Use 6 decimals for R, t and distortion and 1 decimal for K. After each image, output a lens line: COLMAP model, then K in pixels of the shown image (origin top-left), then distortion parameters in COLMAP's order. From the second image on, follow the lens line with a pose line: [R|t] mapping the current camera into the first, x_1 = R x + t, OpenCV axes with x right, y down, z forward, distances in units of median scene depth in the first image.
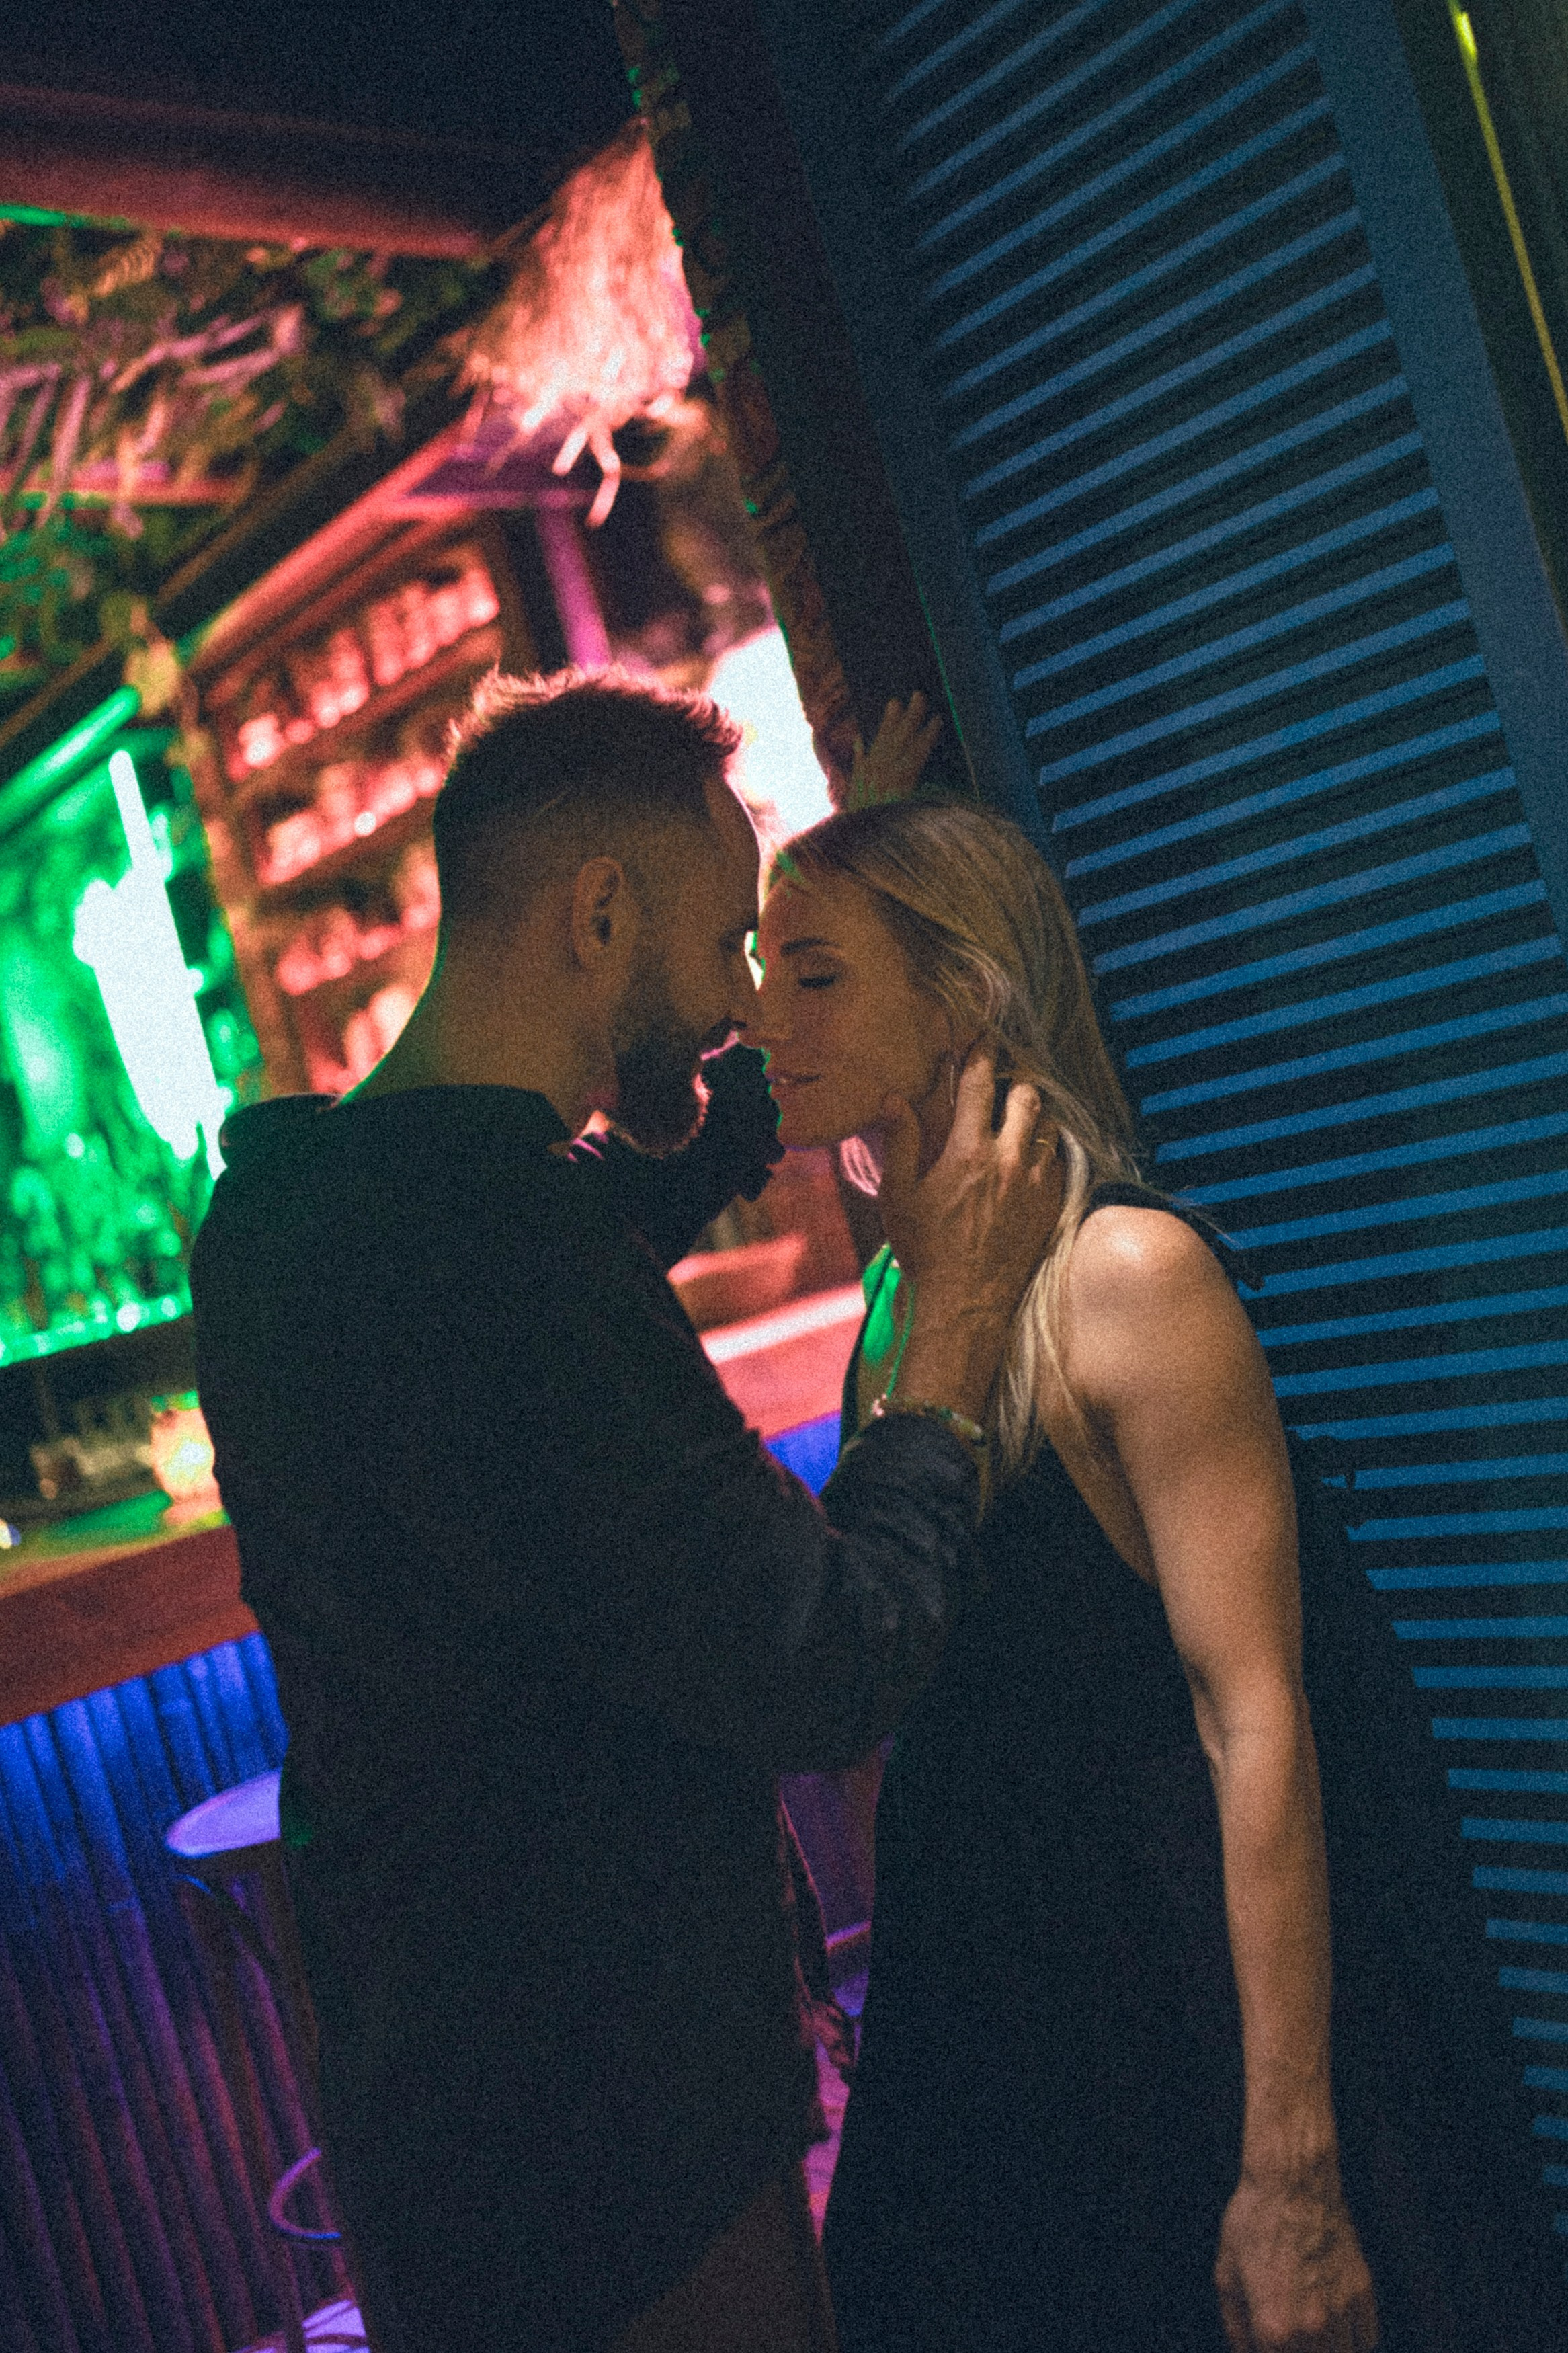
lens RADIAL K [[2315.9, 0, 784.0], [0, 2315.9, 1176.5], [0, 0, 1]] dist [-0.003792, 0.002618]
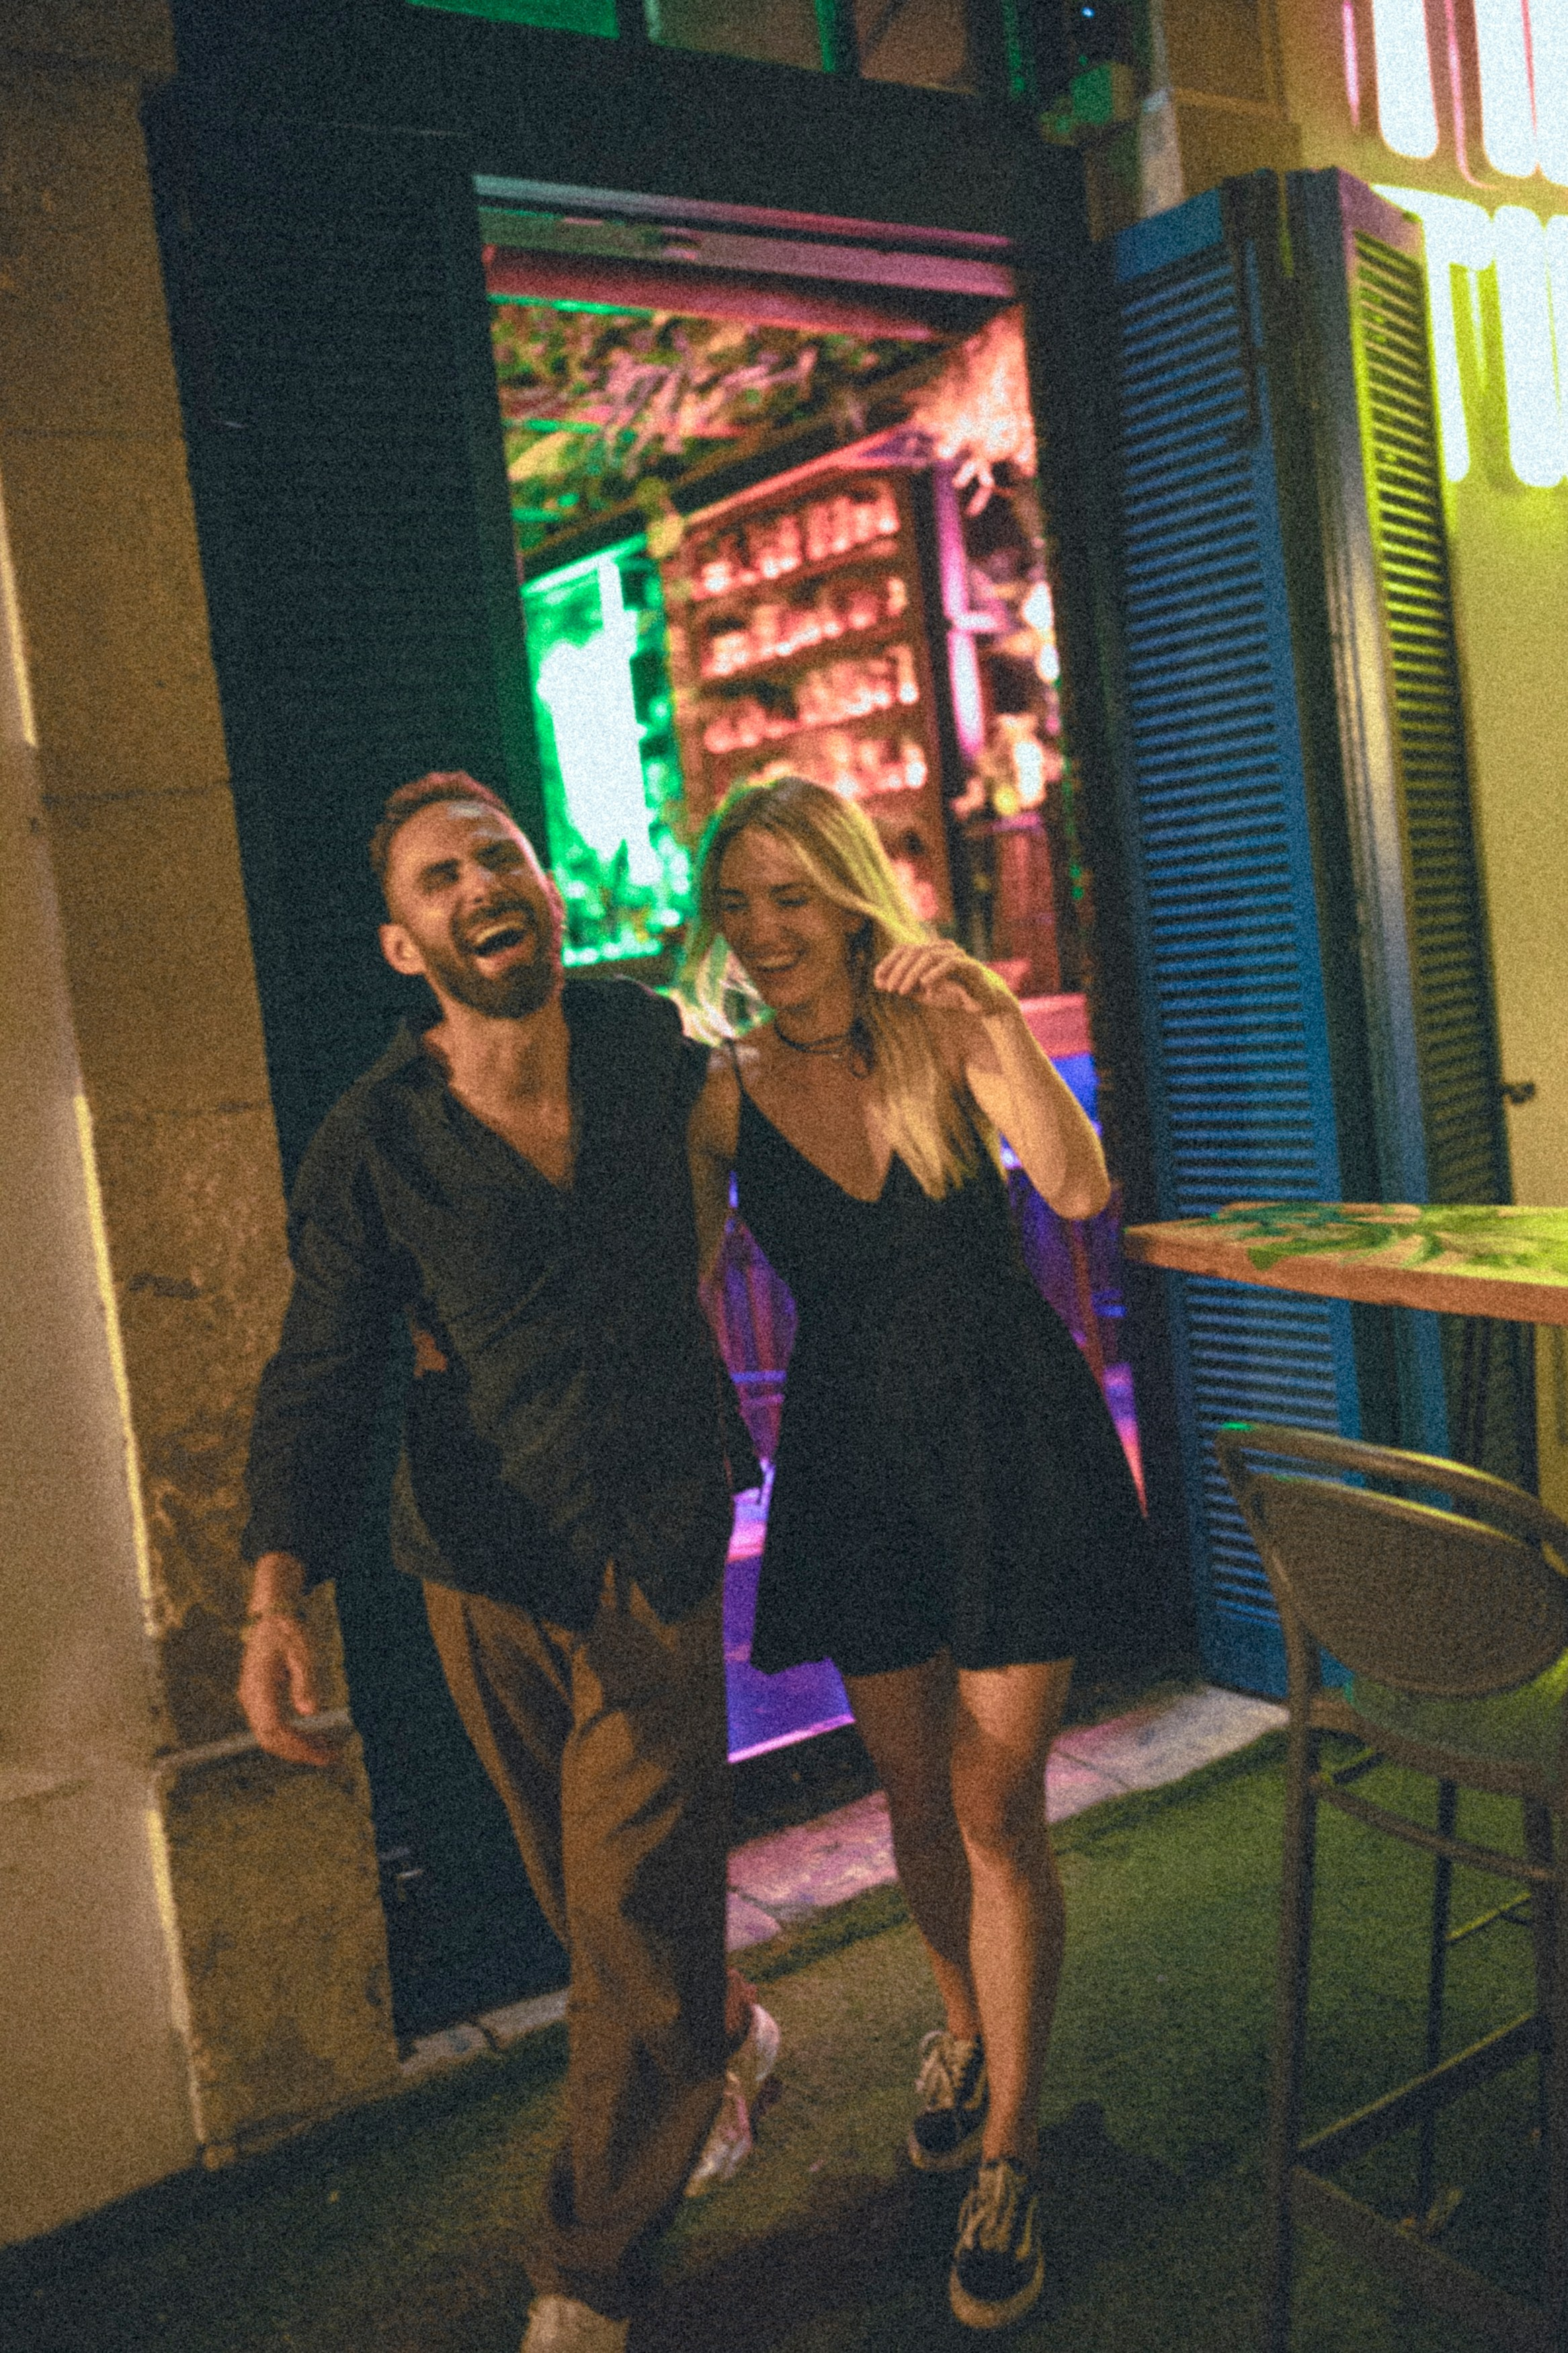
lens RADIAL K [[2315.9, 0, 784.0], [0, 2315.9, 1176.5], [0, 0, 1]] dist [-0.003792, 0.002618]
pose [[0.982615, 0.161329, -0.091876, 0.010670], [-0.150579, 0.982013, 0.113915, 0.010943], [0.108601, -0.098100, 0.989233, -0.512360]]
